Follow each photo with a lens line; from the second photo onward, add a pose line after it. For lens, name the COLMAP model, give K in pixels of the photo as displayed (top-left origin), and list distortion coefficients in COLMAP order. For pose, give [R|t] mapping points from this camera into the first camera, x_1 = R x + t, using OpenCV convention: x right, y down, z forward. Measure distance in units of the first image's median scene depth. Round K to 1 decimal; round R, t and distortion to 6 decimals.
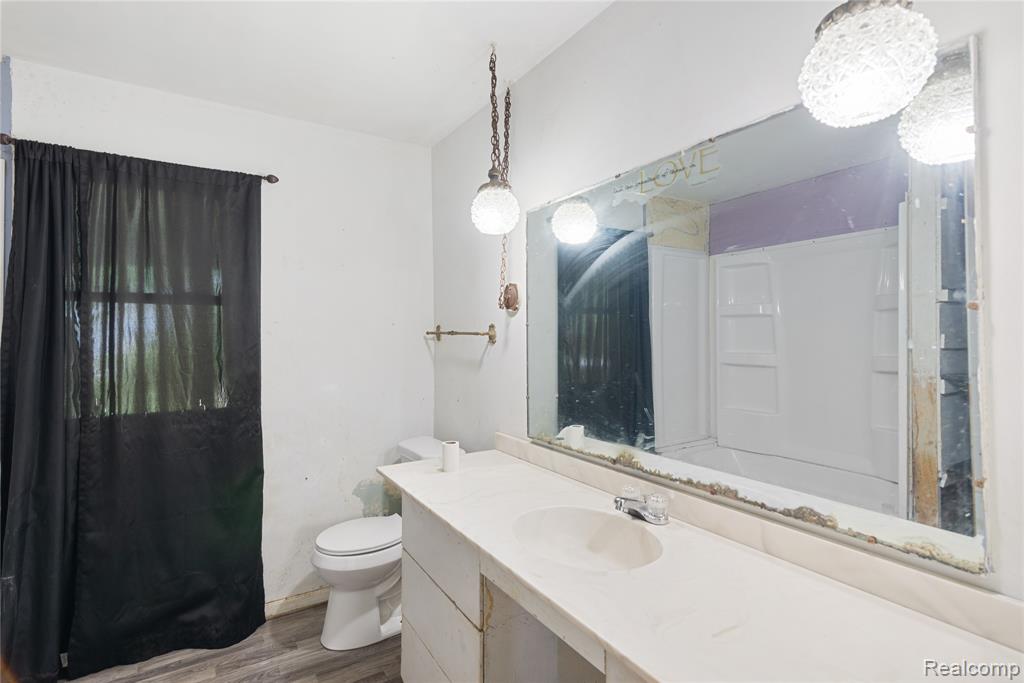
lens RADIAL K [[516.9, 0, 512.0], [0, 516.9, 341.5], [0, 0, 1]] dist [0.021532, 0.000292]
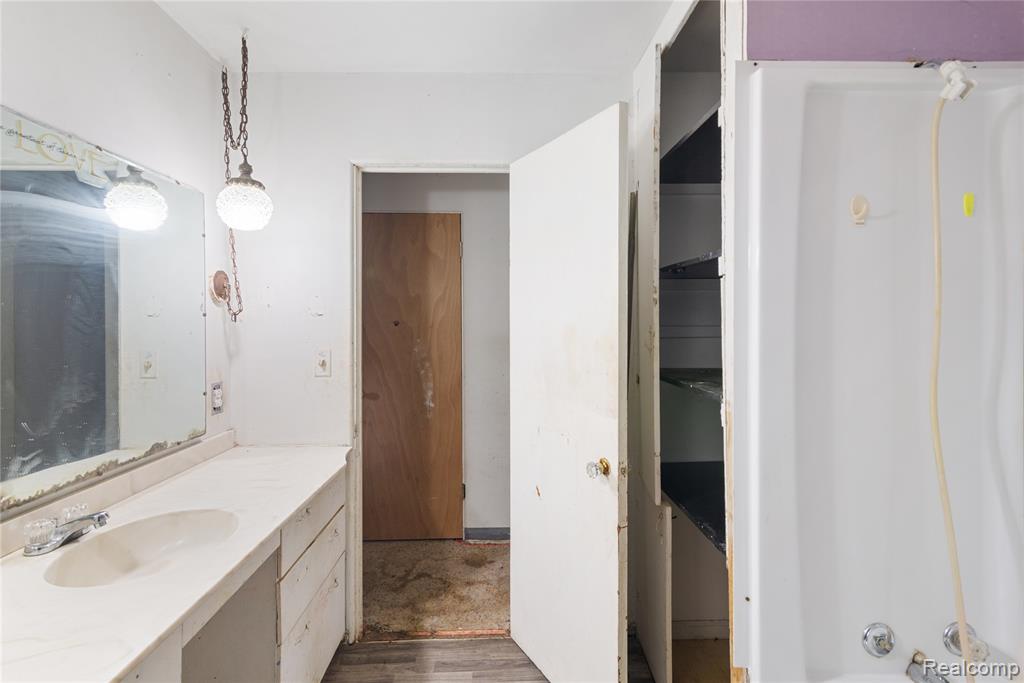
lens RADIAL K [[516.9, 0, 512.0], [0, 516.9, 341.5], [0, 0, 1]] dist [0.021532, 0.000292]
pose [[-0.871912, -0.016917, 0.489370, -0.888347], [0.004970, 0.999046, 0.043390, -0.028937], [-0.489637, 0.040265, -0.870996, 1.510325]]
